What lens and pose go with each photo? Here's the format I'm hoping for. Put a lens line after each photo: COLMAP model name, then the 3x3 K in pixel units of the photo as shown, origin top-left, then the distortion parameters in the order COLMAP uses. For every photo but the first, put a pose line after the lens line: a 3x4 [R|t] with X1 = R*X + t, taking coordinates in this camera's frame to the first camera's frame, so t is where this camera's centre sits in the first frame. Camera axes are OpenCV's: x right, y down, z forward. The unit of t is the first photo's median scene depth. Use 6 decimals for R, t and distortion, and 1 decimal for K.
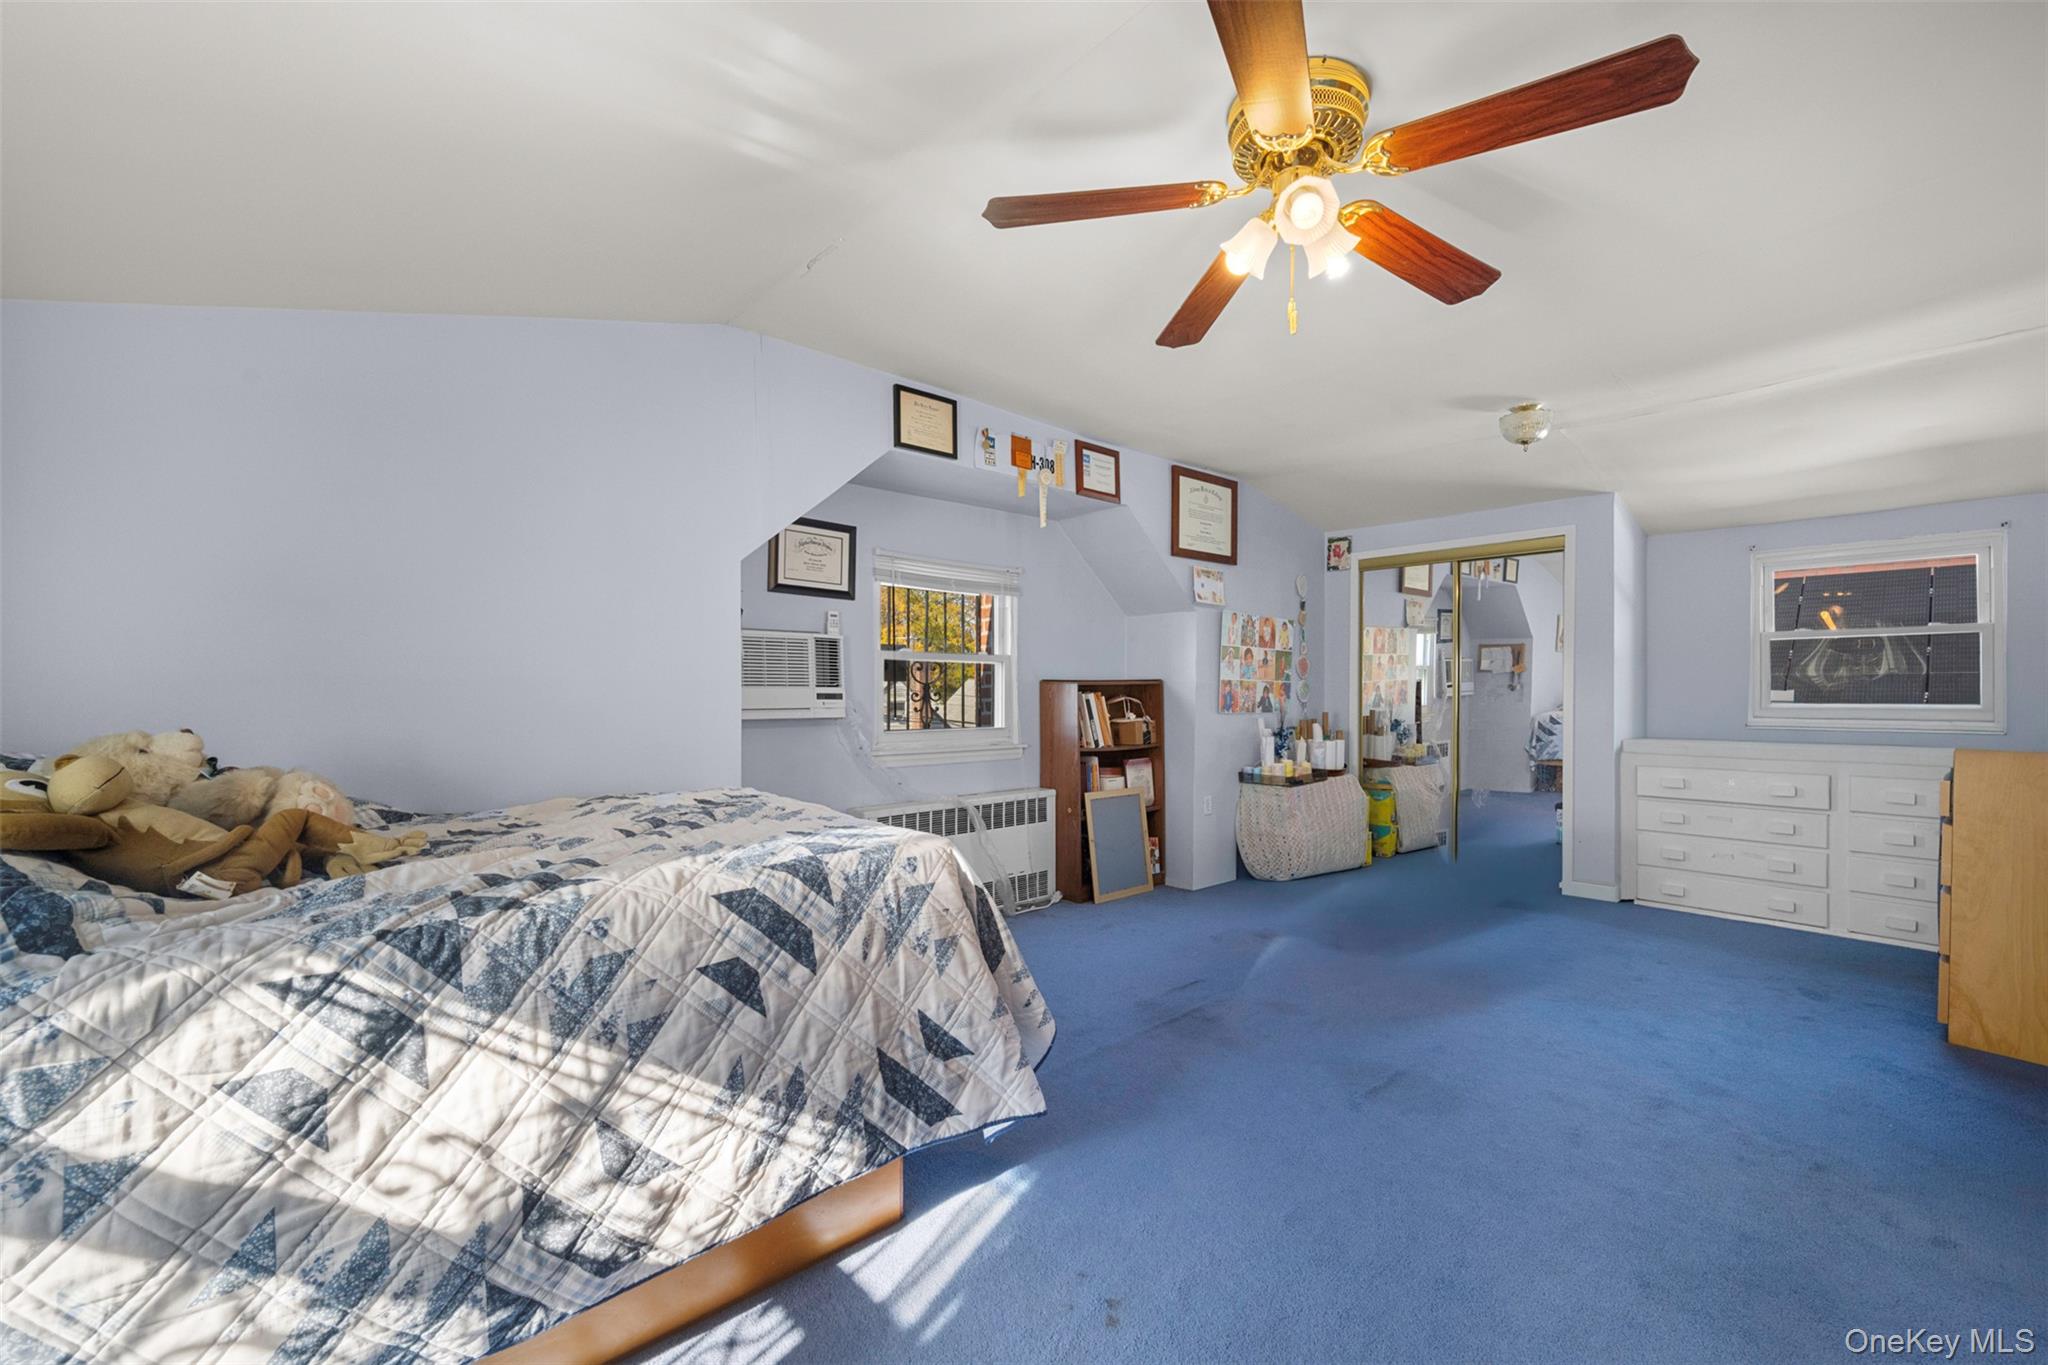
lens RADIAL K [[828.9, 0, 1024.0], [0, 828.9, 682.5], [0, 0, 1]] dist [-0.000838, -0.000259]
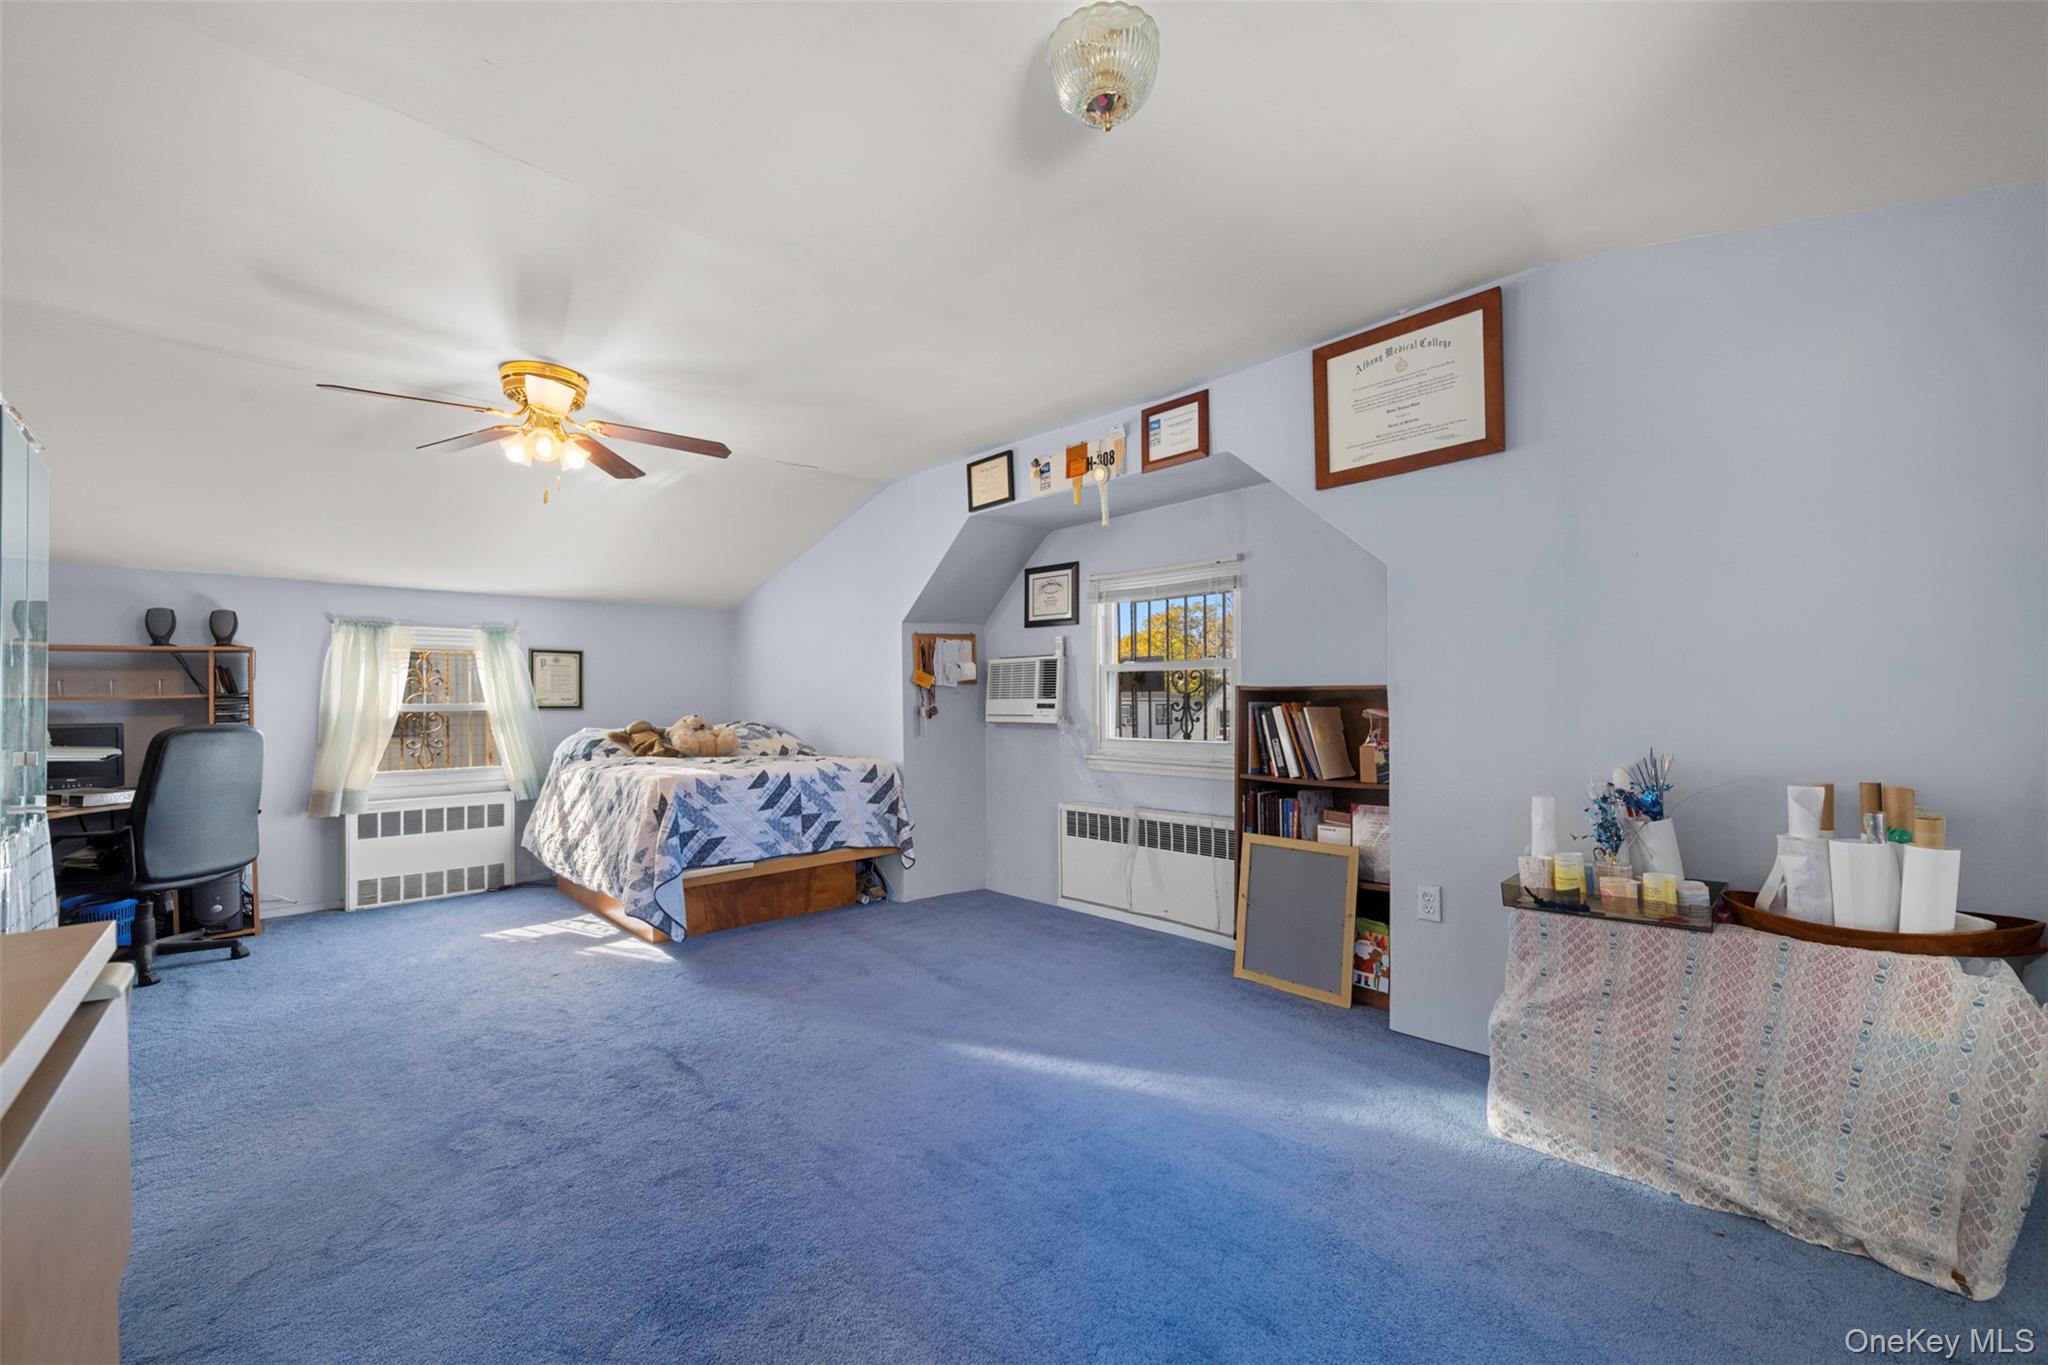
lens RADIAL K [[829.0, 0, 1021.5], [0, 829.0, 694.9], [0, 0, 1]] dist [-0.001361, -0.000055]
pose [[0.032049, -0.005312, -0.999472, 0.897726], [0.018831, 0.999812, -0.004710, 0.004706], [0.999309, -0.018671, 0.032143, 0.819855]]
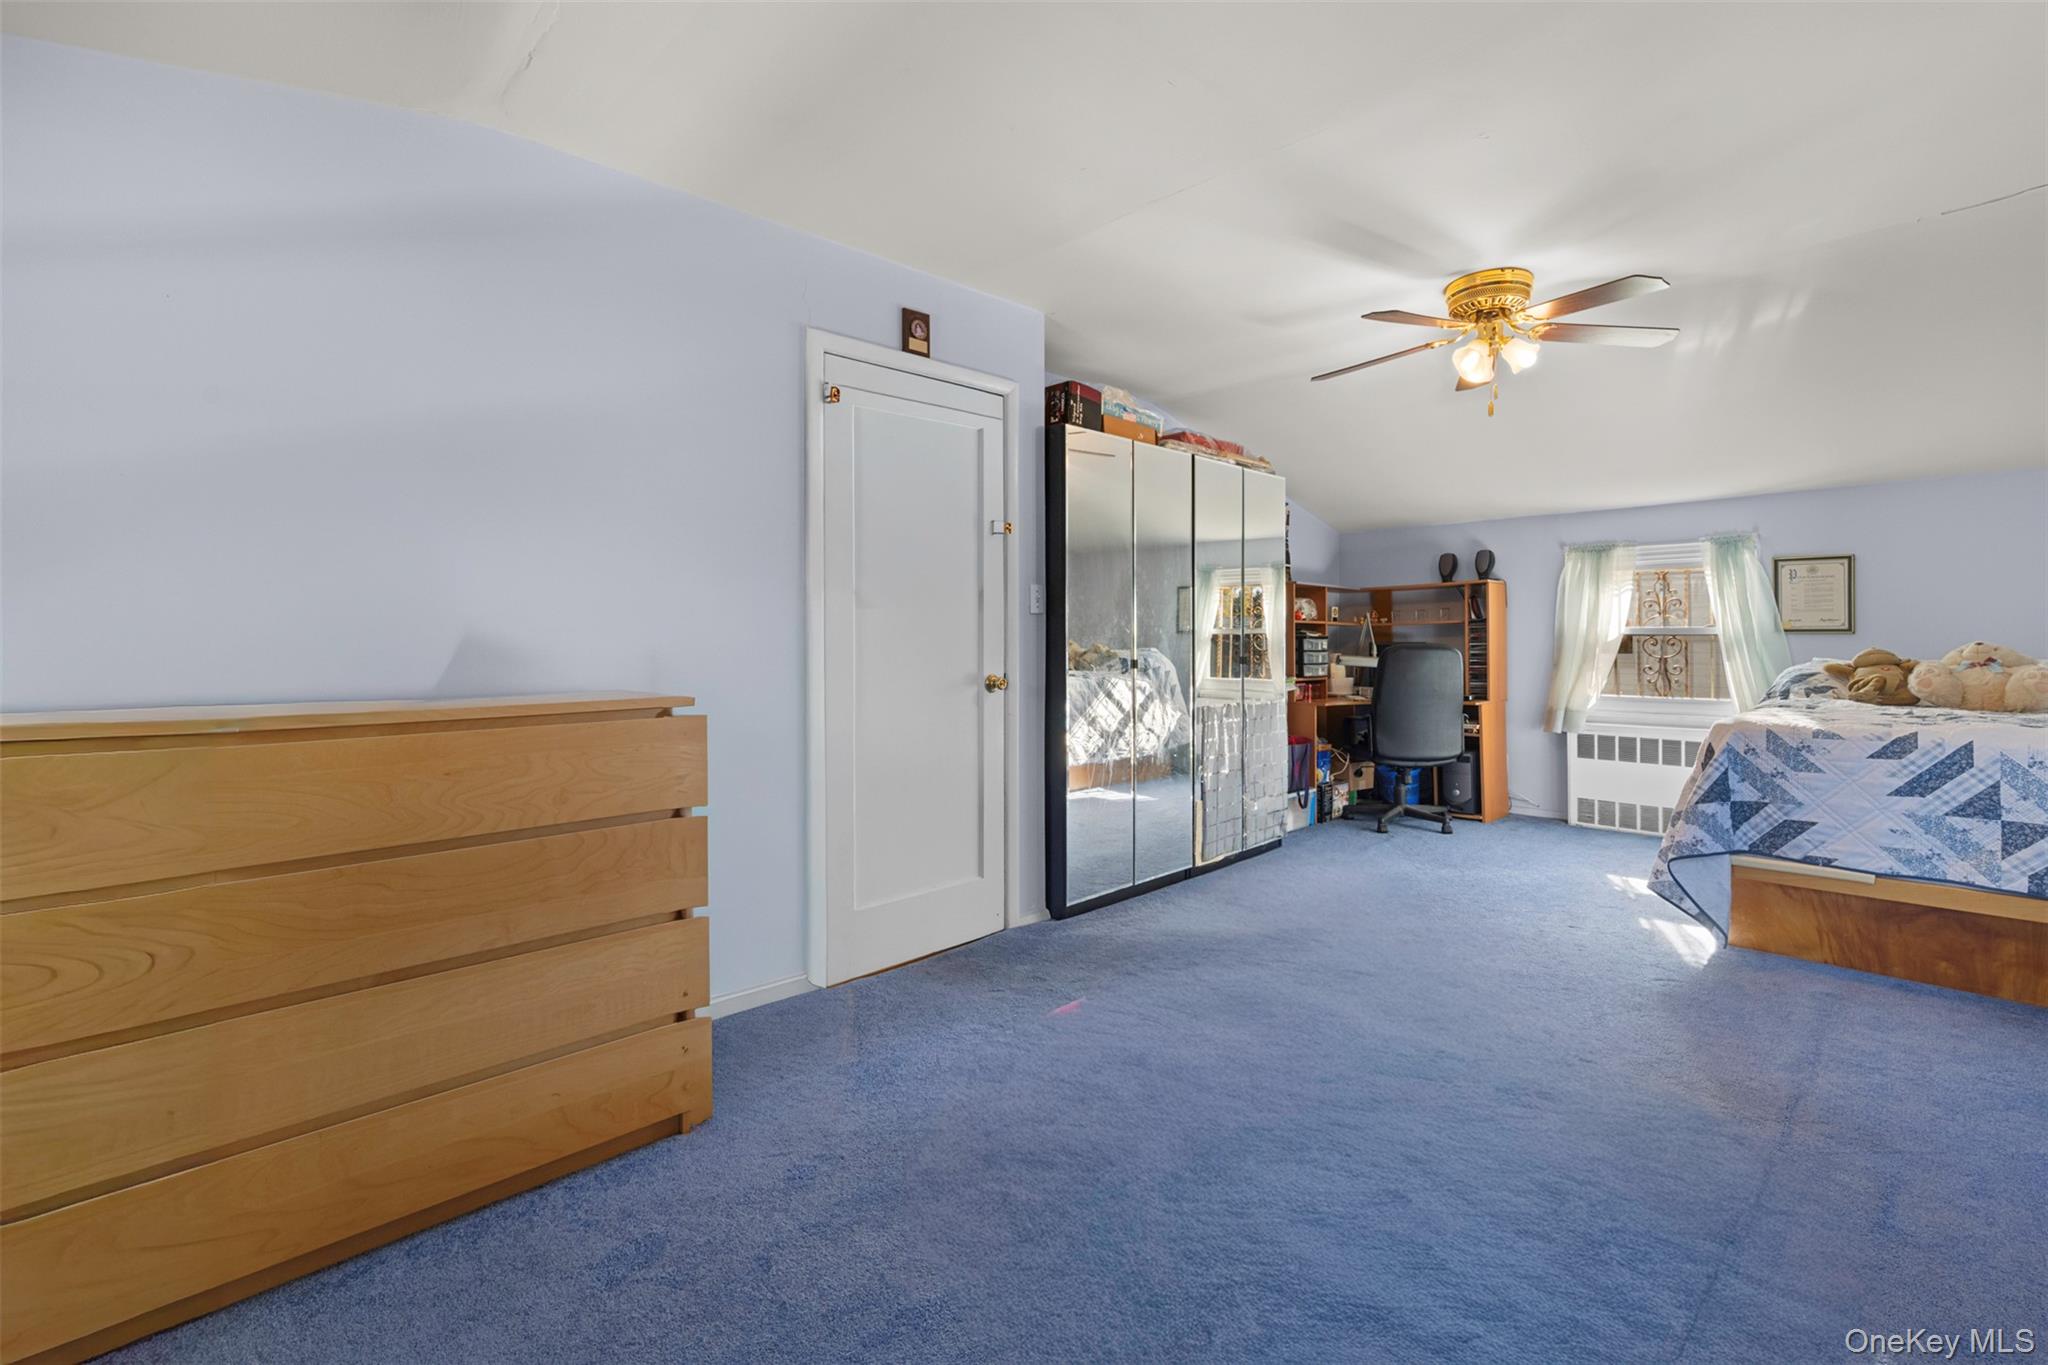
lens RADIAL K [[864.8, 0, 1026.1], [0, 864.8, 637.9], [0, 0, 1]] dist [-0.000548, -0.000070]
pose [[-0.998558, 0.005912, -0.053350, 0.575699], [0.006496, 0.999921, -0.010769, 0.018383], [0.053282, -0.011100, -0.998518, 1.134763]]
